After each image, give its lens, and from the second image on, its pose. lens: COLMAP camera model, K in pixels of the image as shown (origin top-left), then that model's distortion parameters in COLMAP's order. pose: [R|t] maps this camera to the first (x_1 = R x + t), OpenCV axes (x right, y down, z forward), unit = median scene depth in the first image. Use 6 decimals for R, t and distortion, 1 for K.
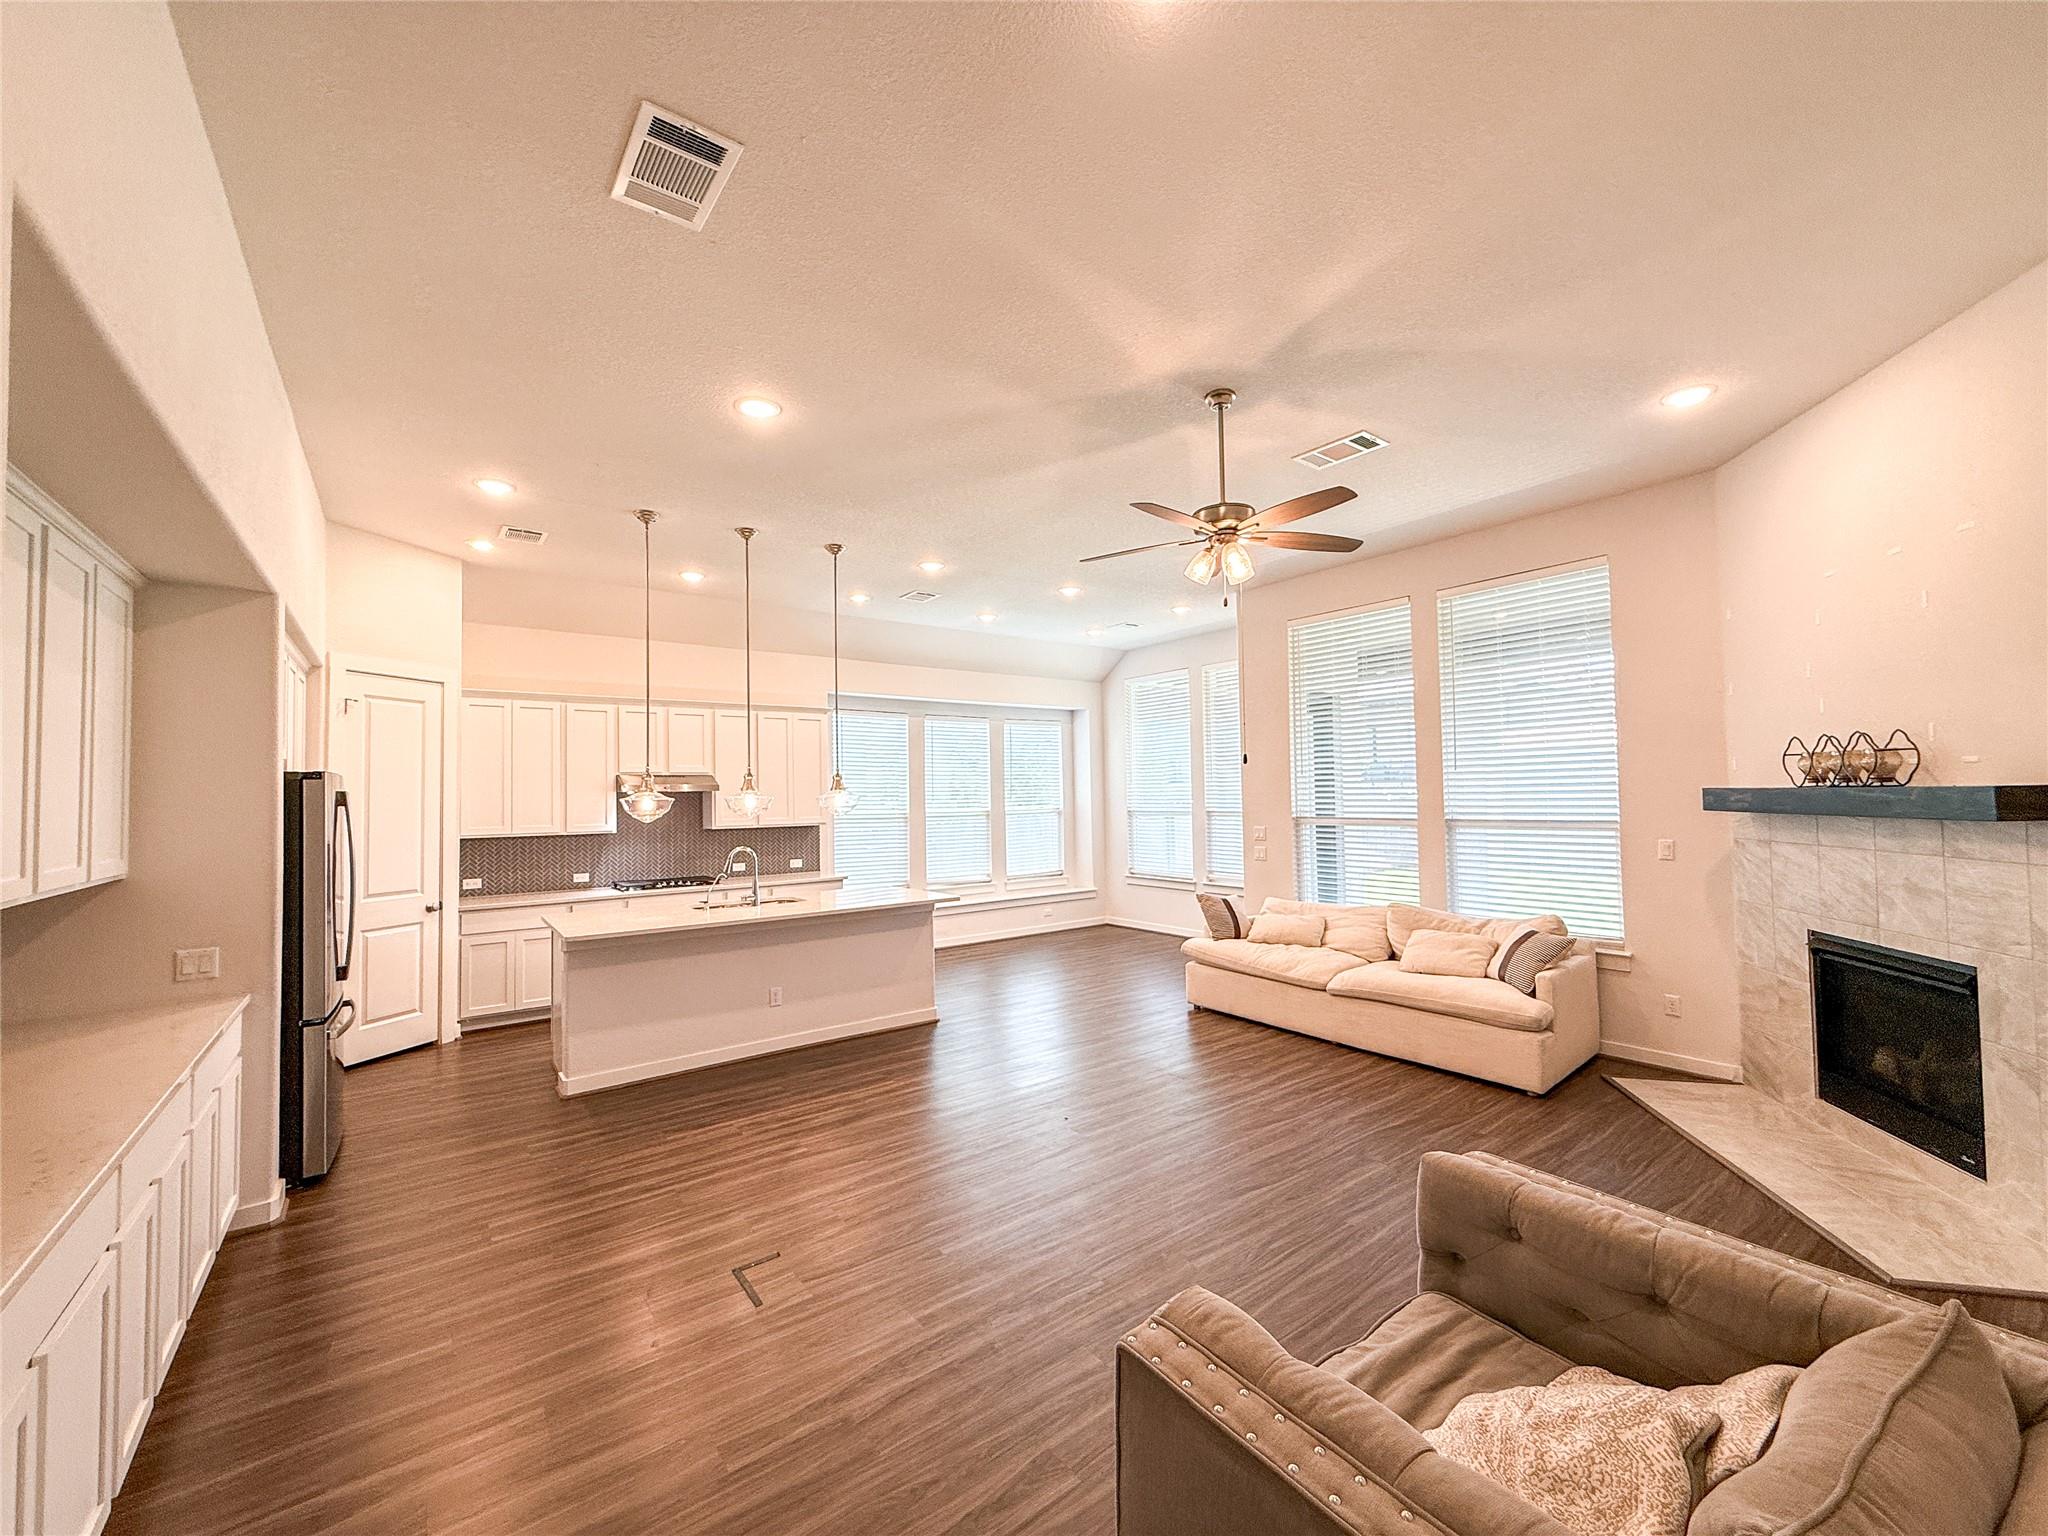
lens RADIAL K [[819.2, 0, 1024.7], [0, 819.2, 774.0], [0, 0, 1]] dist [0.002289, -0.000818]
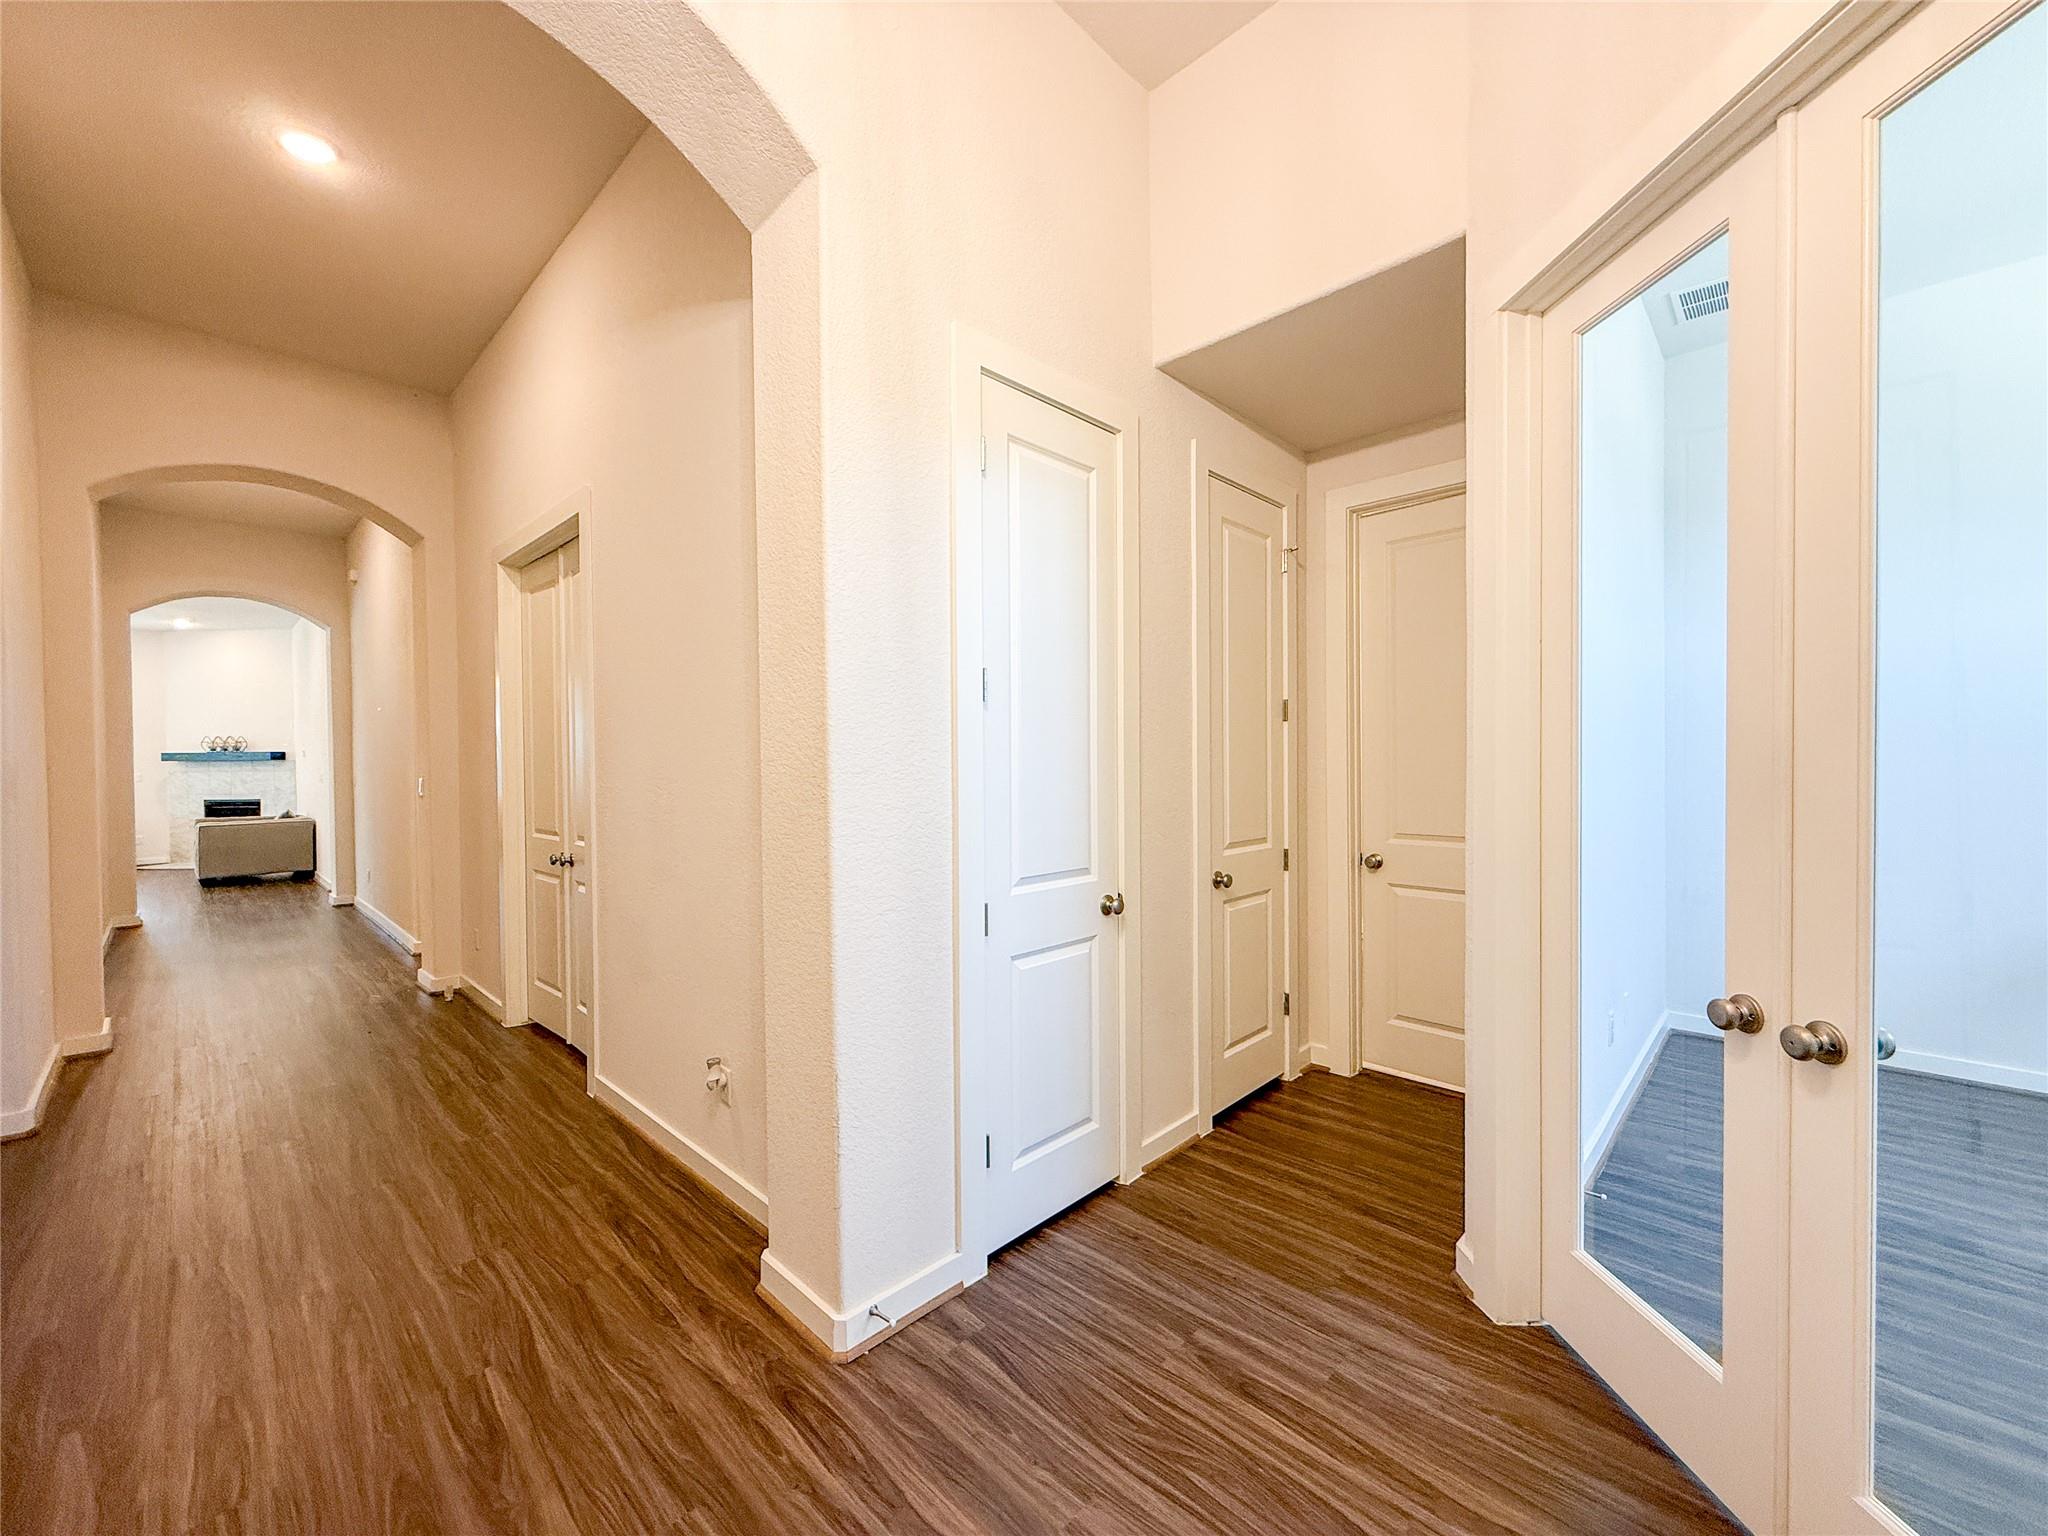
lens RADIAL K [[819.2, 0, 1020.6], [0, 819.2, 765.4], [0, 0, 1]] dist [0.002289, -0.000818]
pose [[-0.143448, 0.006760, 0.989635, -1.724266], [-0.018854, 0.999777, -0.009562, 0.024689], [-0.989478, -0.020031, -0.143288, -1.077402]]
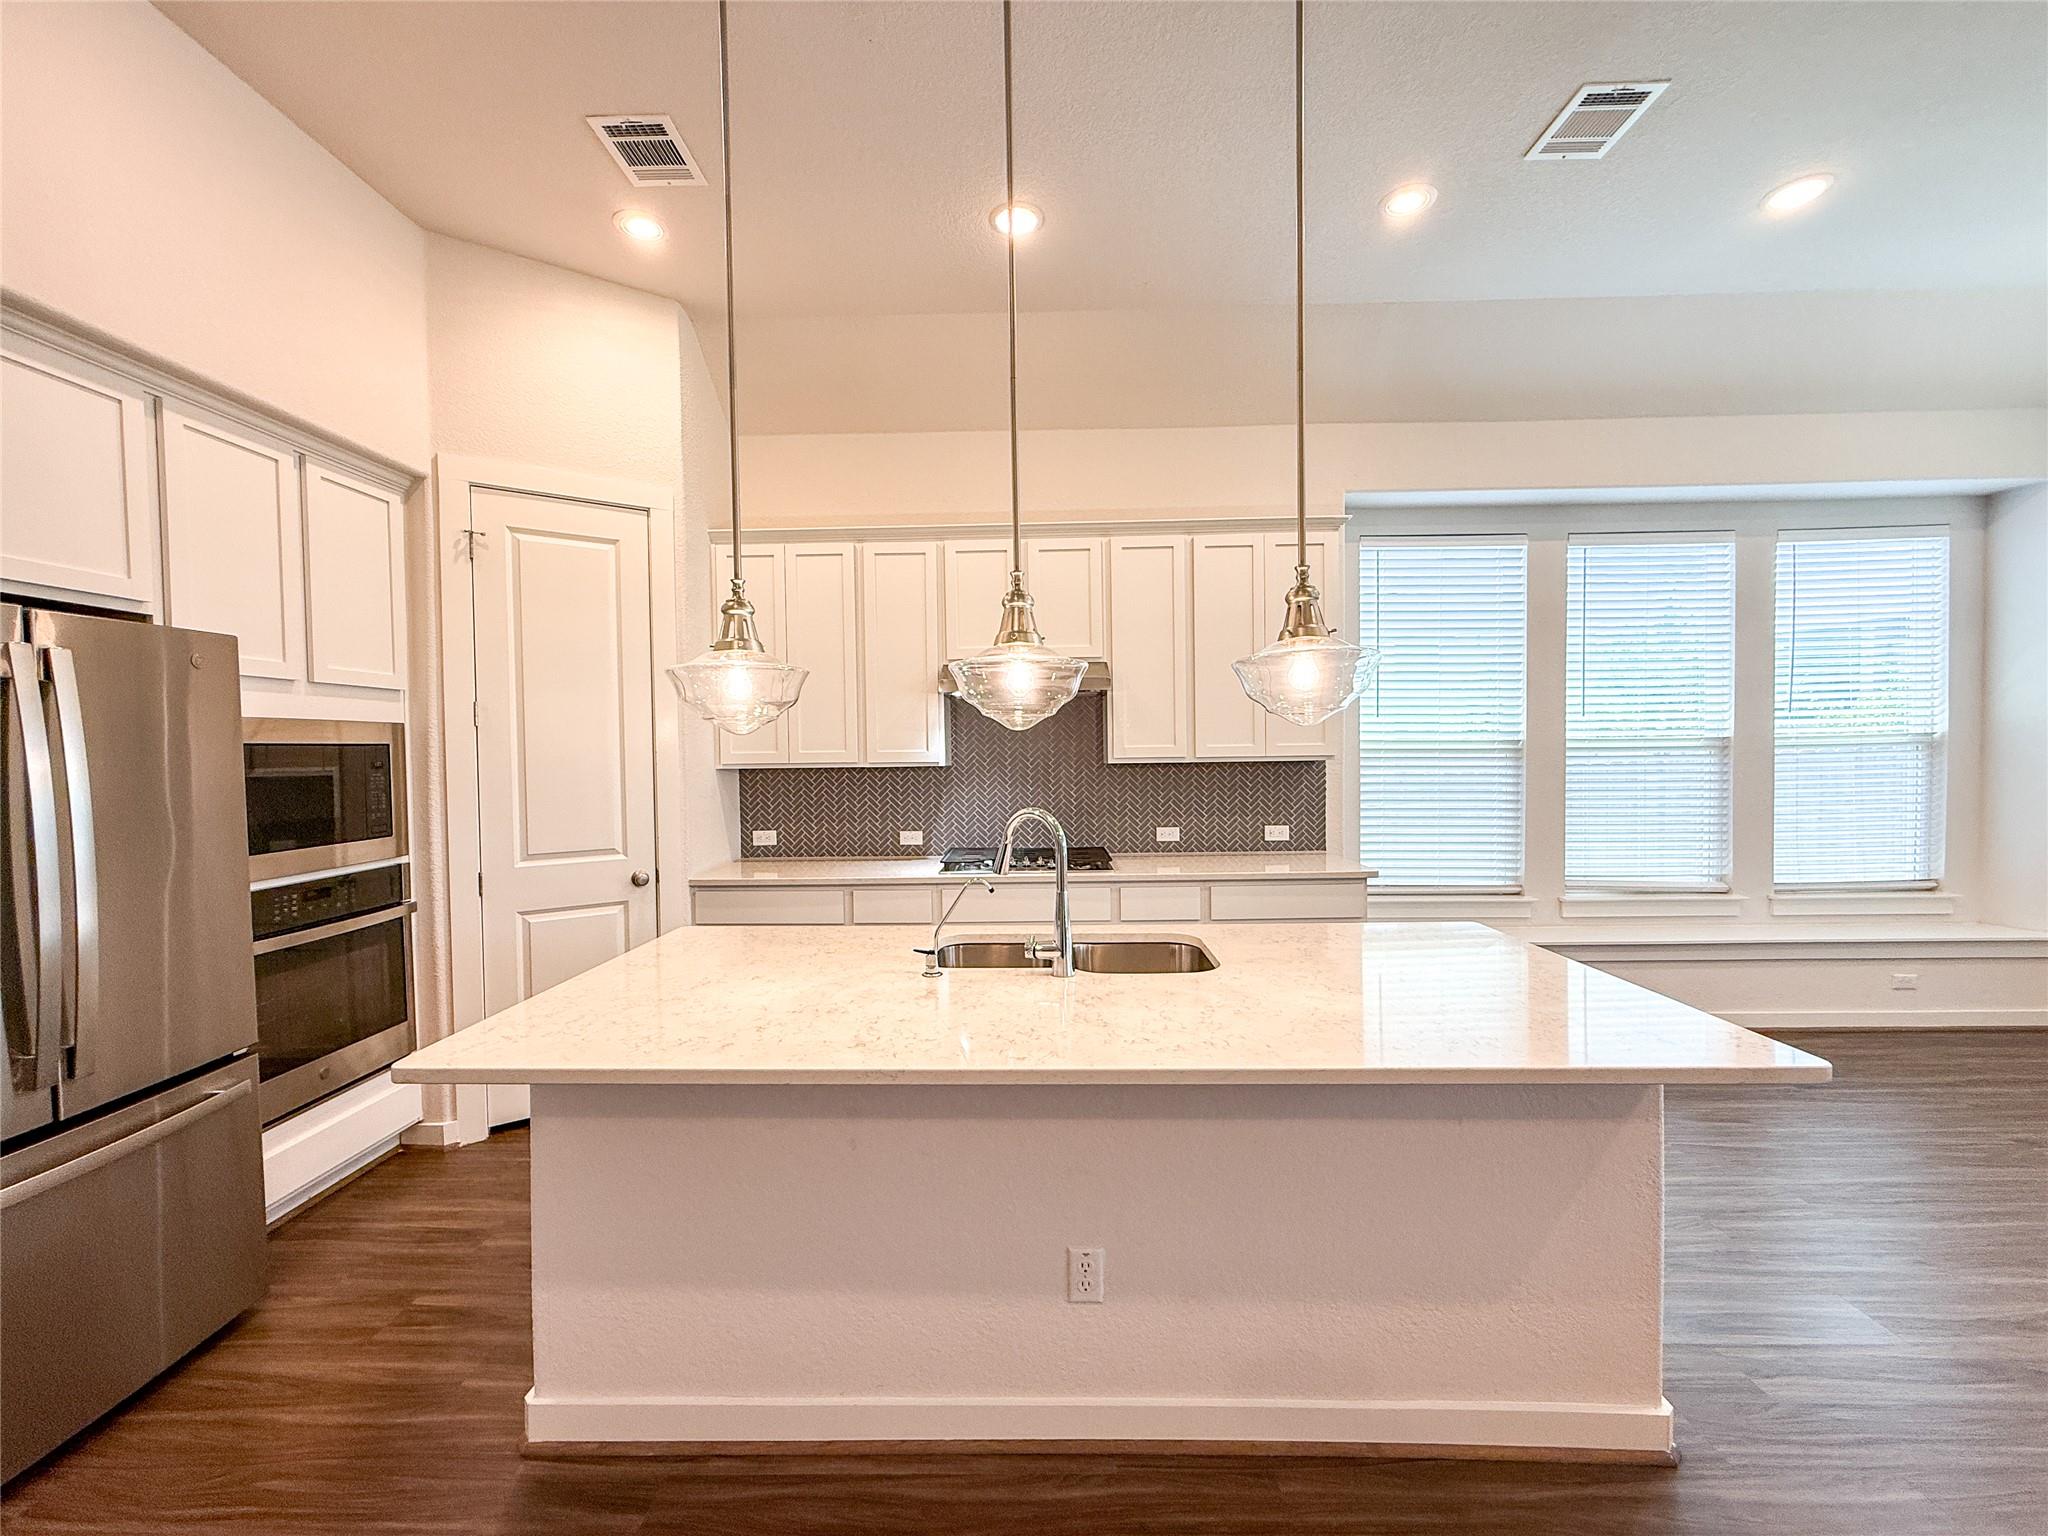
lens RADIAL K [[819.2, 0, 1015.7], [0, 819.2, 770.3], [0, 0, 1]] dist [0.002289, -0.000818]
pose [[0.781706, 0.025281, -0.623135, -0.118793], [0.017849, 0.997862, 0.062875, 0.046764], [0.623392, -0.060272, 0.779583, 0.684834]]
